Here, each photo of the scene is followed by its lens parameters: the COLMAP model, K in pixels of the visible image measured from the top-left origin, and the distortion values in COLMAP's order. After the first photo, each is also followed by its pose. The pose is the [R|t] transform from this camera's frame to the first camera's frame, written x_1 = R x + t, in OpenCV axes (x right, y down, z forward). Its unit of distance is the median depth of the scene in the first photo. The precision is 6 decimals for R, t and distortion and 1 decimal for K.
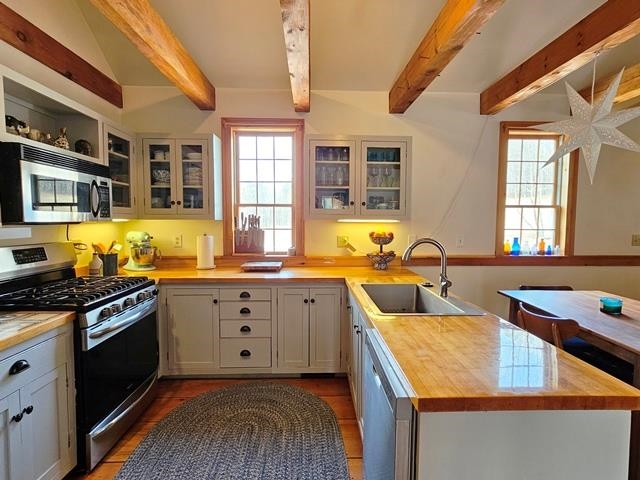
lens RADIAL K [[328.7, 0, 323.4], [0, 328.7, 240.7], [0, 0, 1]] dist [0.001879, 0.000075]
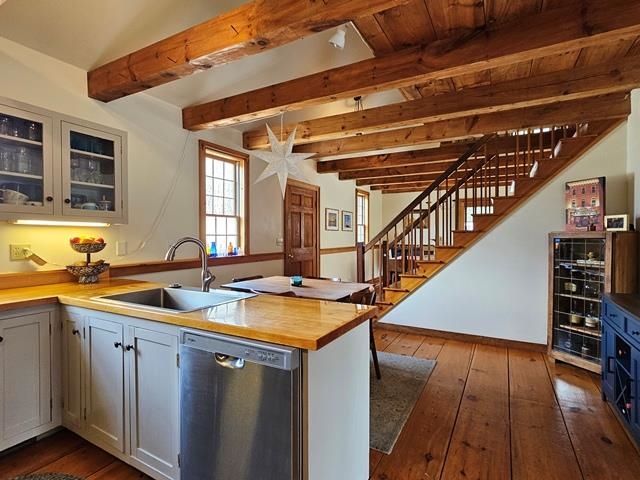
lens RADIAL K [[328.7, 0, 323.4], [0, 328.7, 240.7], [0, 0, 1]] dist [0.001879, 0.000075]
pose [[0.512076, -0.017538, 0.858761, -0.227875], [0.057852, 0.998225, -0.014111, 0.026897], [-0.856990, 0.056907, 0.512182, 0.076600]]
